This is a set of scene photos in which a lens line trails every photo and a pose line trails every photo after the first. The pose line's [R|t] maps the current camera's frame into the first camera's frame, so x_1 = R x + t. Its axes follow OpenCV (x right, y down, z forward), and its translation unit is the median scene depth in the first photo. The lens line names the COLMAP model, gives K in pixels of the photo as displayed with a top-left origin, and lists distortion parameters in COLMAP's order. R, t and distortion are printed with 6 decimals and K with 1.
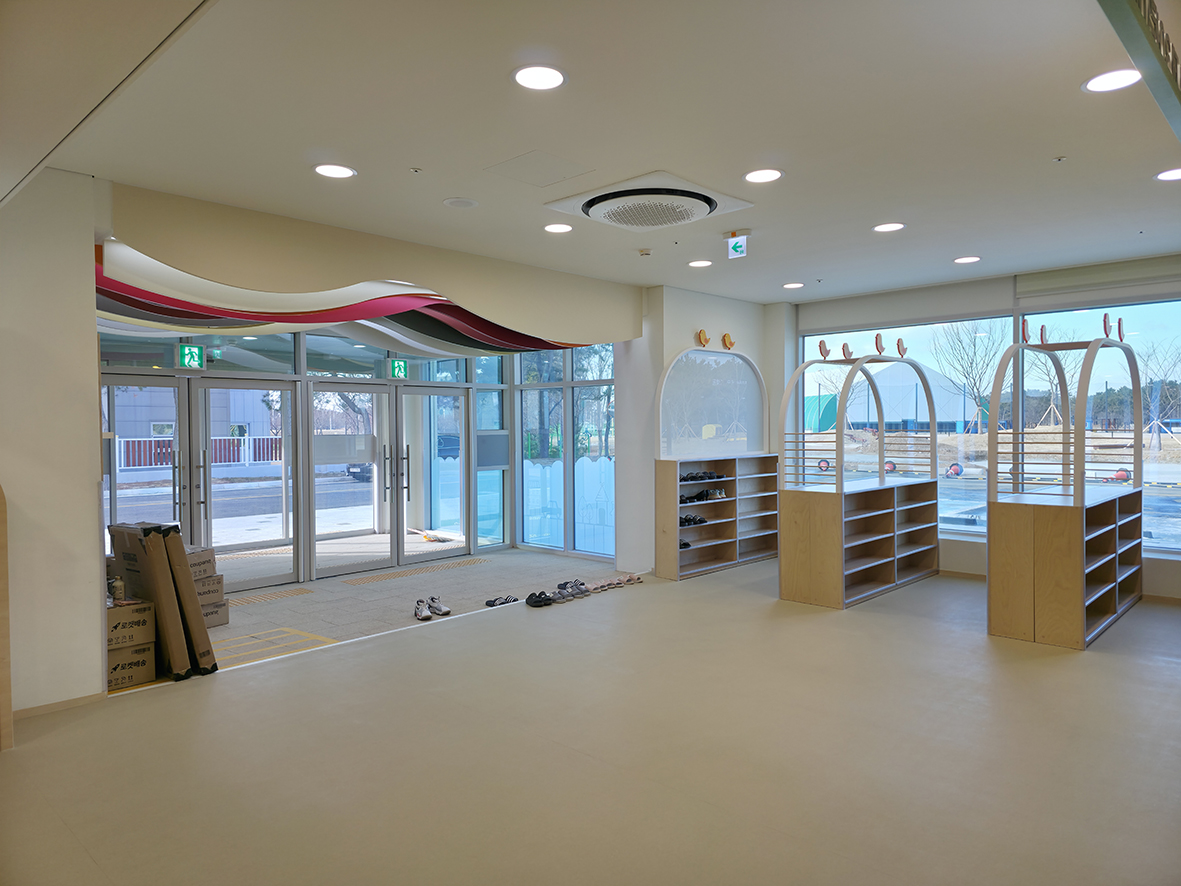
lens RADIAL K [[768.8, 0, 590.5], [0, 768.8, 443.0], [0, 0, 1]] dist [0.092234, -0.086470]
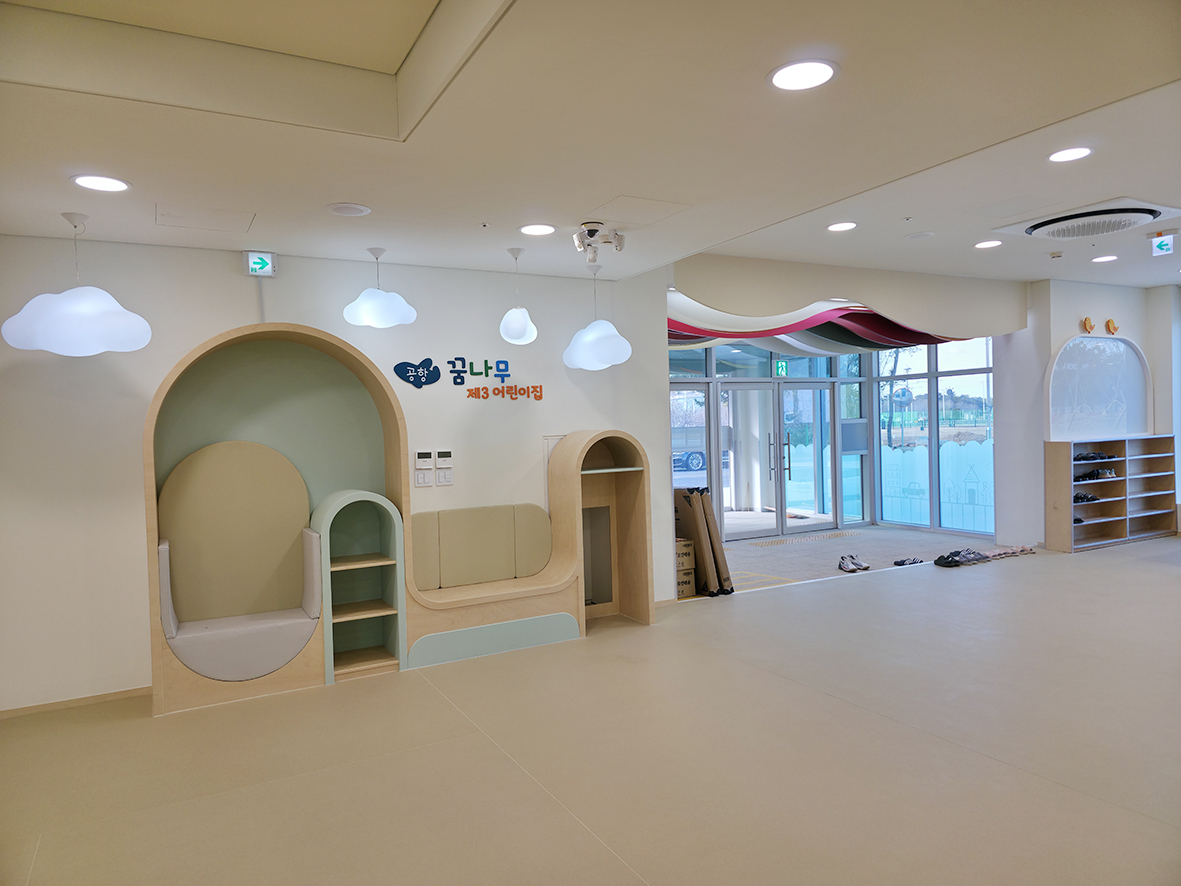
lens RADIAL K [[768.8, 0, 590.5], [0, 768.8, 443.0], [0, 0, 1]] dist [0.092234, -0.086470]
pose [[0.952558, -0.013550, -0.304054, -0.182889], [0.015699, 0.999866, 0.004625, 0.008933], [0.303951, -0.009179, 0.952643, -0.236995]]
